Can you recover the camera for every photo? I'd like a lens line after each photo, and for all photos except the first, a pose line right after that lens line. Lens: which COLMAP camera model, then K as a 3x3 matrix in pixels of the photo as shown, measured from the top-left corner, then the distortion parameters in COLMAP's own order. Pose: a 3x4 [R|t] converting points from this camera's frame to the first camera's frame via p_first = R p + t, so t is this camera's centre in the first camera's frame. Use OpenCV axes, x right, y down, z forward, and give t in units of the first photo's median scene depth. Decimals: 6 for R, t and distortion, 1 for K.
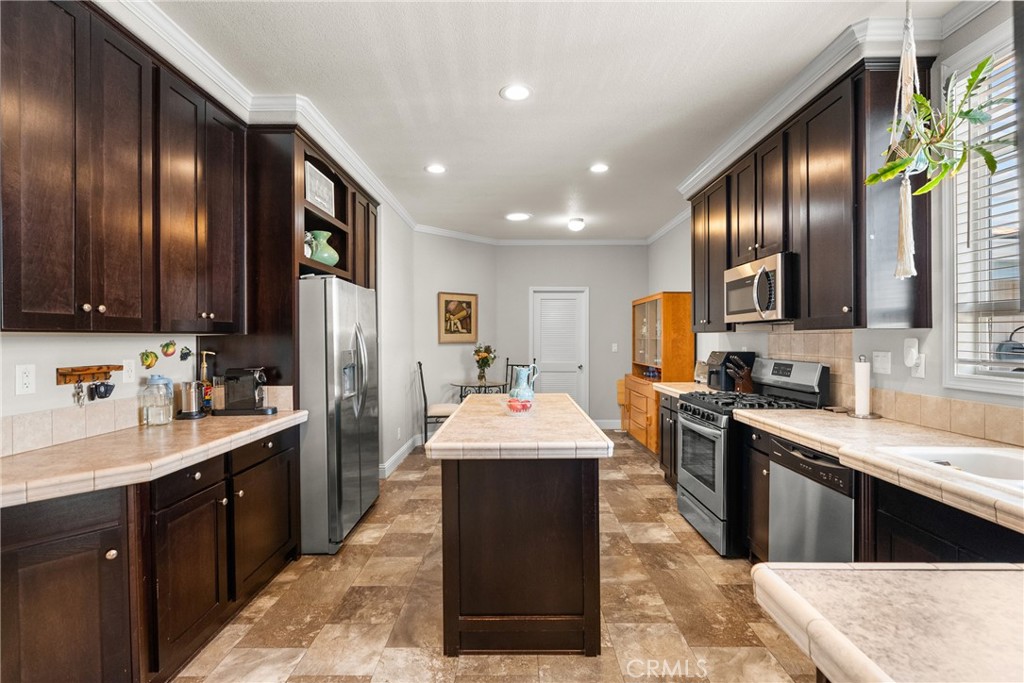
lens RADIAL K [[467.2, 0, 511.3], [0, 467.2, 339.2], [0, 0, 1]] dist [-0.005822, 0.000813]
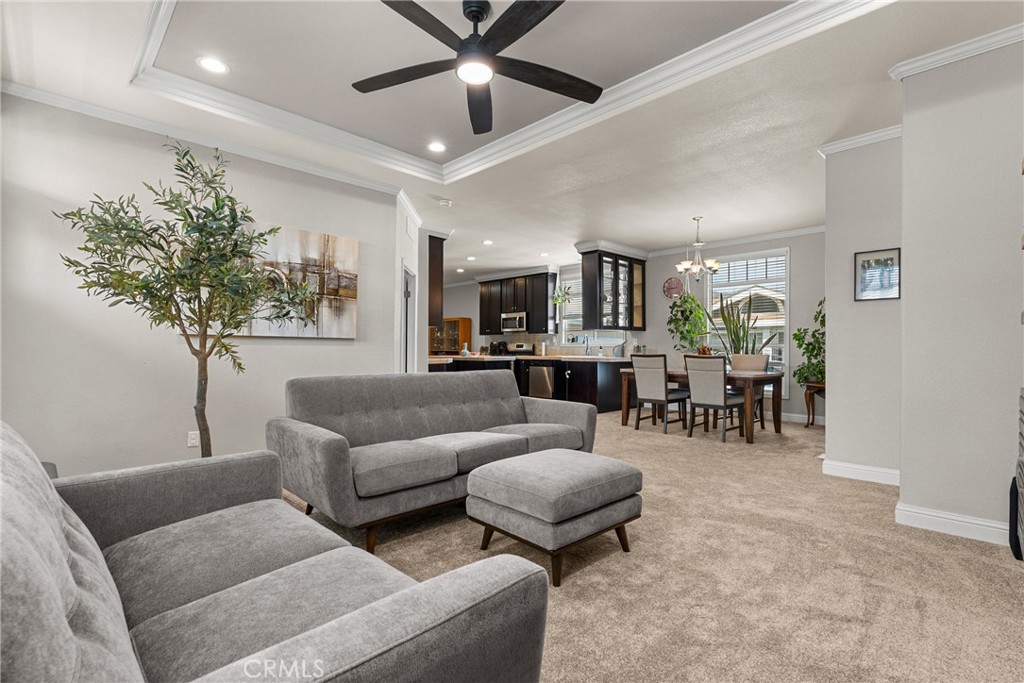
lens RADIAL K [[467.2, 0, 512.6], [0, 467.2, 344.1], [0, 0, 1]] dist [-0.005822, 0.000813]
pose [[0.705148, 0.011804, 0.708961, -1.870718], [-0.003170, 0.999904, -0.013495, 0.099900], [-0.709053, 0.007269, 0.705118, -1.337822]]
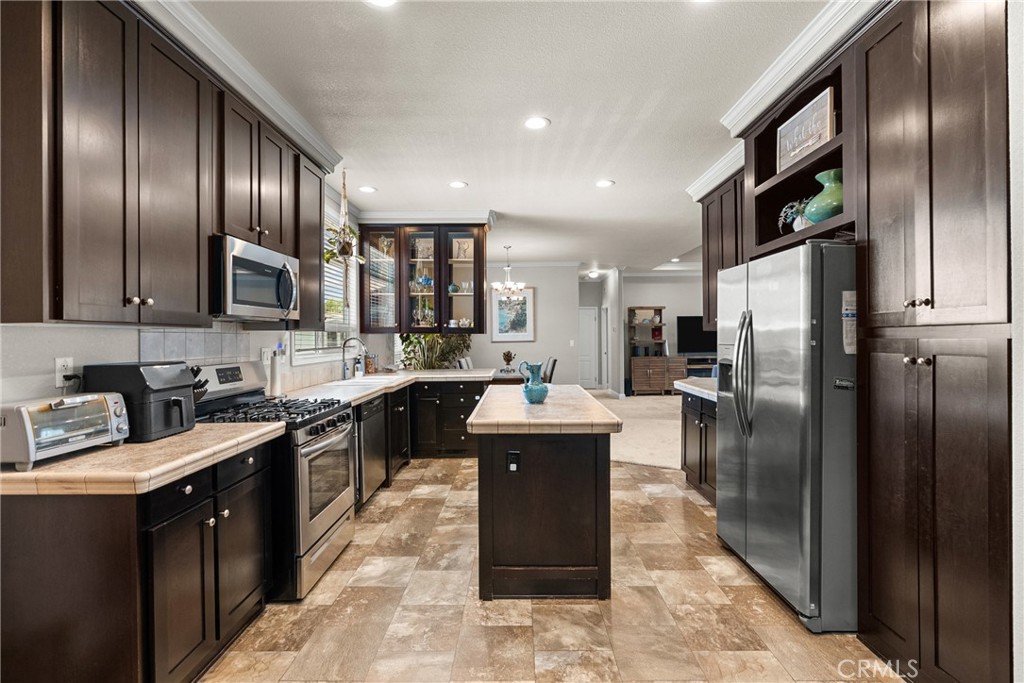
lens RADIAL K [[467.2, 0, 512.4], [0, 467.2, 339.0], [0, 0, 1]] dist [-0.005822, 0.000813]
pose [[-0.999900, 0.013860, 0.002952, 0.066648], [0.013880, 0.999880, 0.006905, 0.001071], [-0.002856, 0.006945, -0.999972, 1.979955]]
